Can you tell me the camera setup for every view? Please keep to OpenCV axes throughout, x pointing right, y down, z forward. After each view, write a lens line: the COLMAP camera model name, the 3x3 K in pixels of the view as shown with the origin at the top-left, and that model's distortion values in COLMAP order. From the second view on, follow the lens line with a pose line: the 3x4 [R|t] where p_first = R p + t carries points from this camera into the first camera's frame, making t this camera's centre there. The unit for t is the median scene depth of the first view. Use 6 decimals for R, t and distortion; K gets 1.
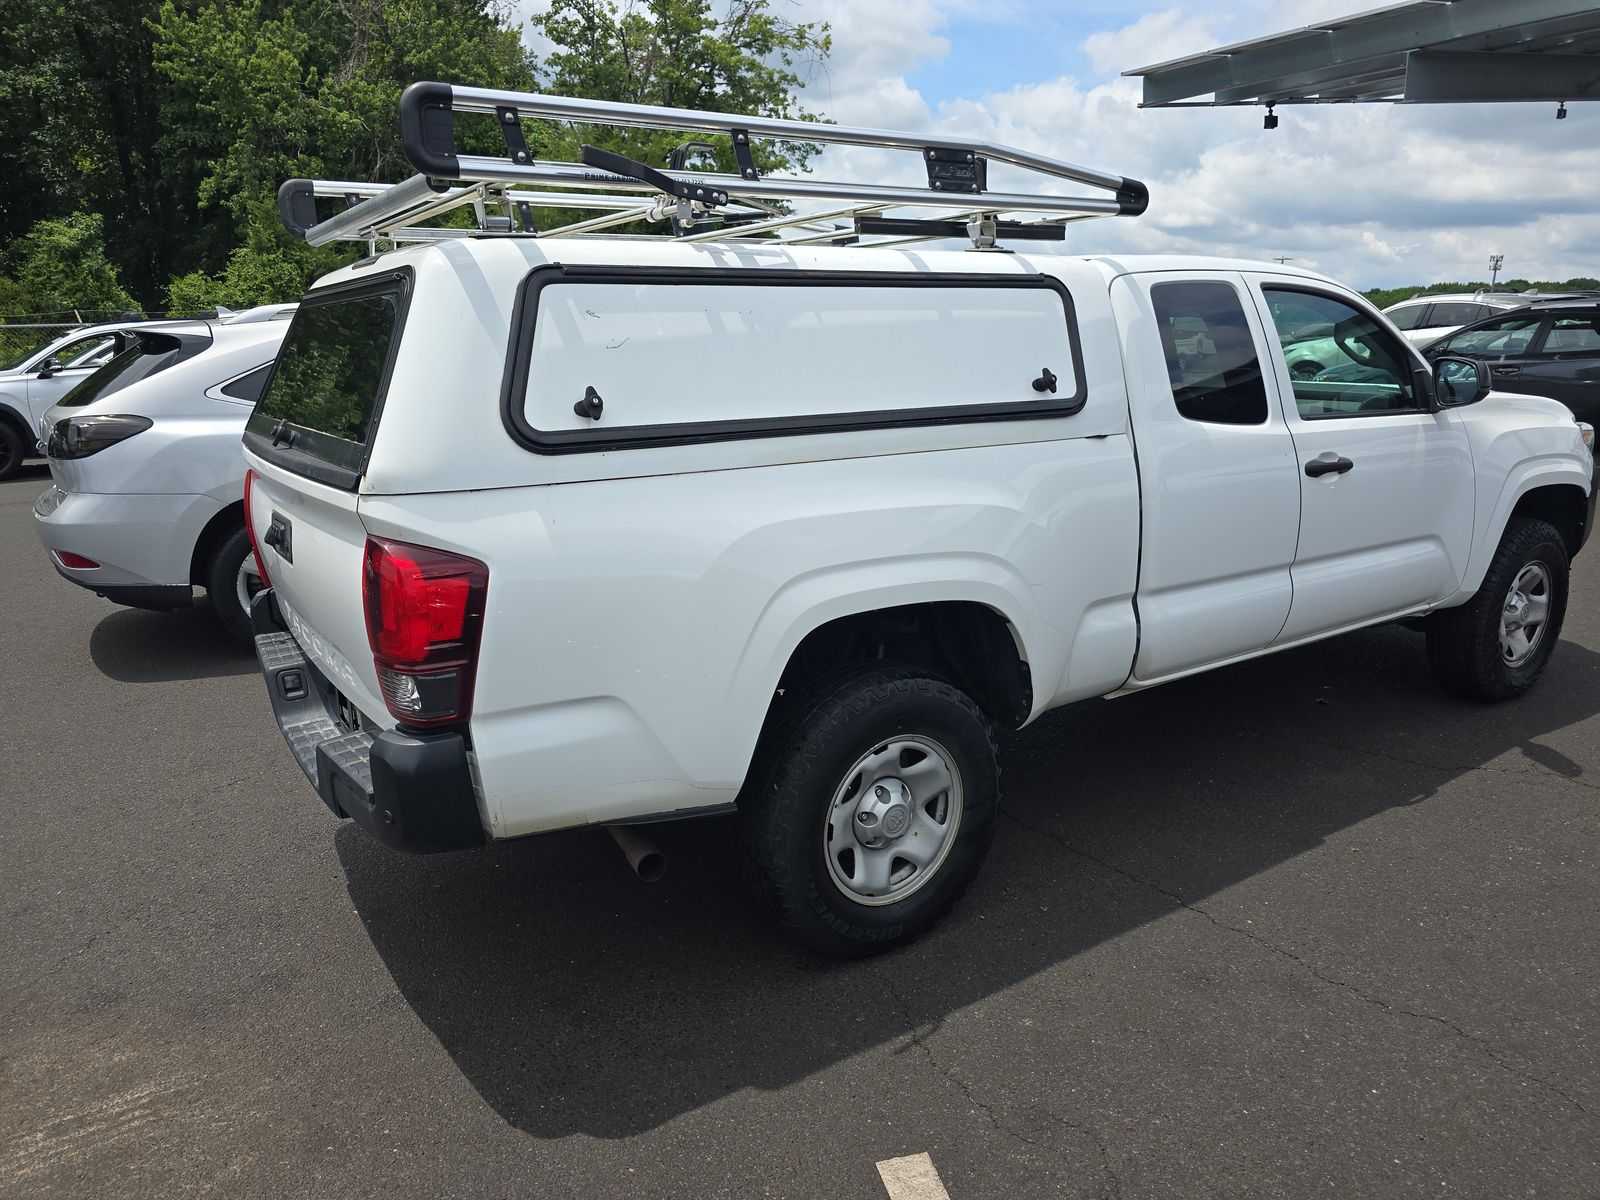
lens RADIAL K [[1068.9, 0, 792.1], [0, 1068.9, 606.4], [0, 0, 1]] dist [0.071740, -0.039989]
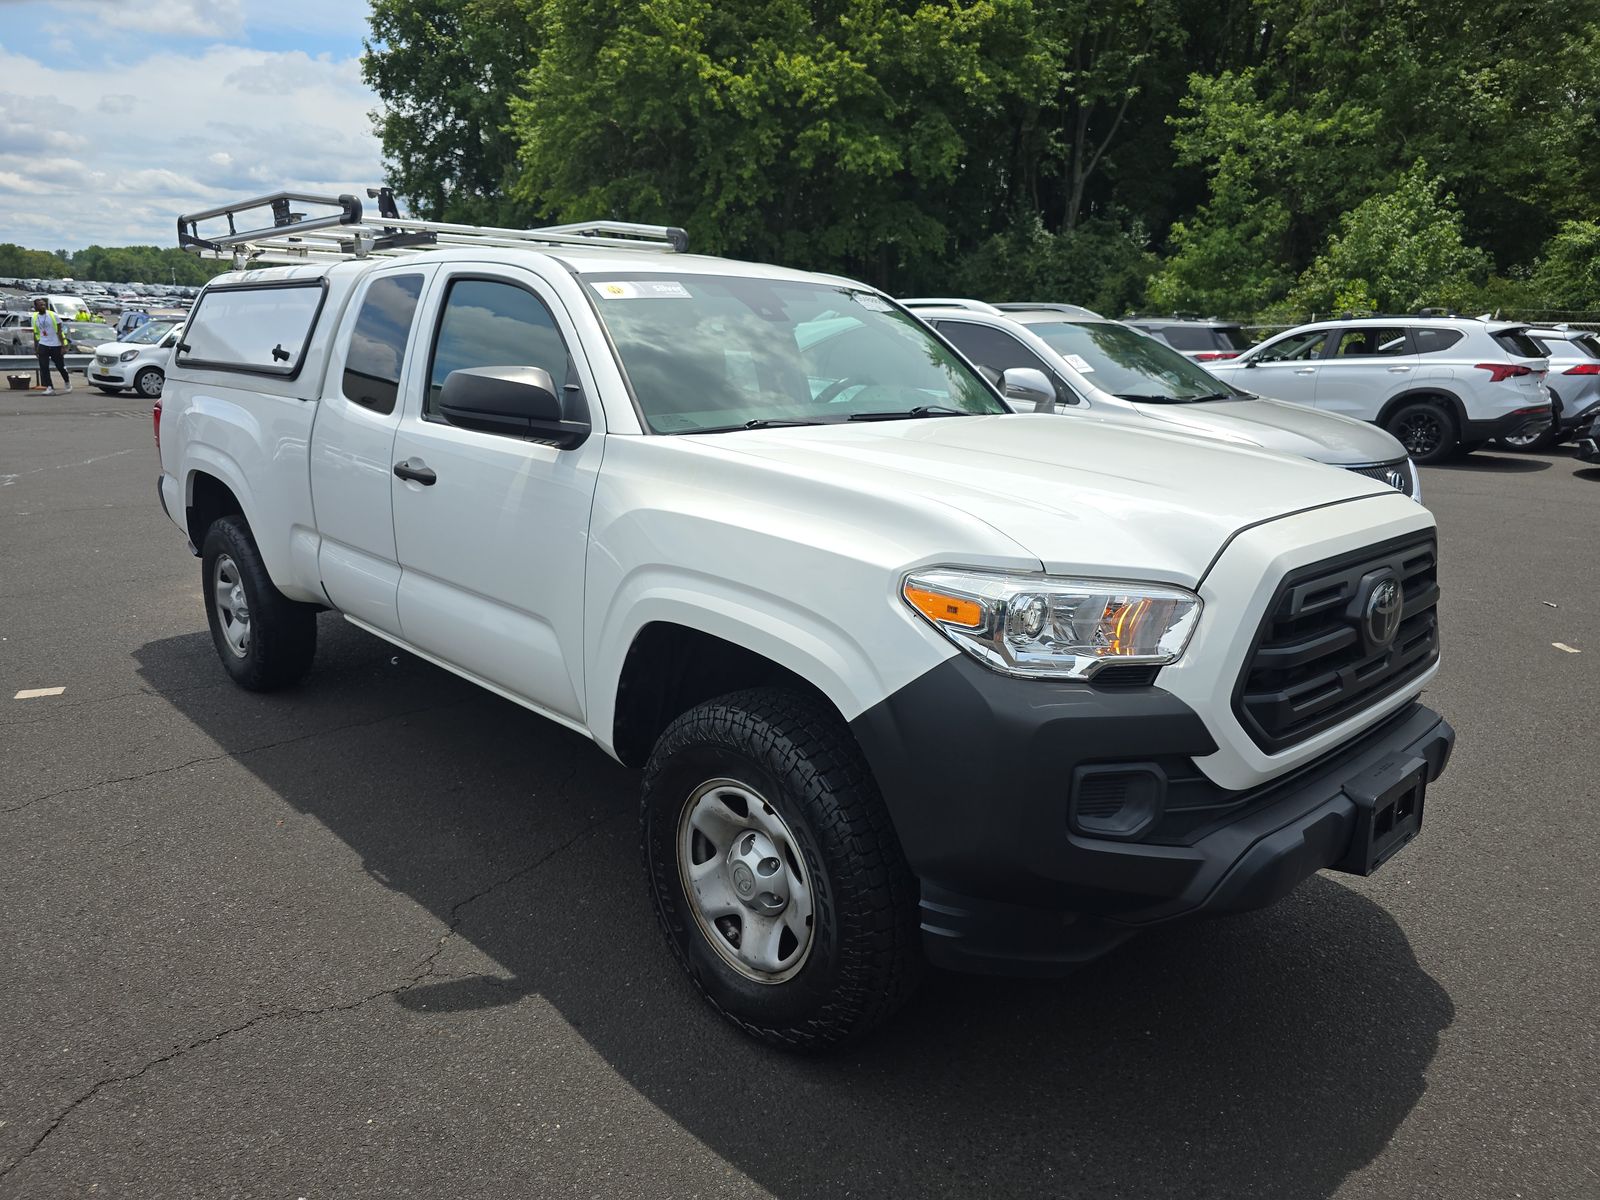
lens RADIAL K [[1068.9, 0, 792.1], [0, 1068.9, 606.4], [0, 0, 1]] dist [0.071740, -0.039989]
pose [[0.164481, 0.256193, -0.952529, 1.479493], [-0.254210, 0.944070, 0.210021, -0.302465], [0.953060, 0.207598, 0.220409, 1.156469]]
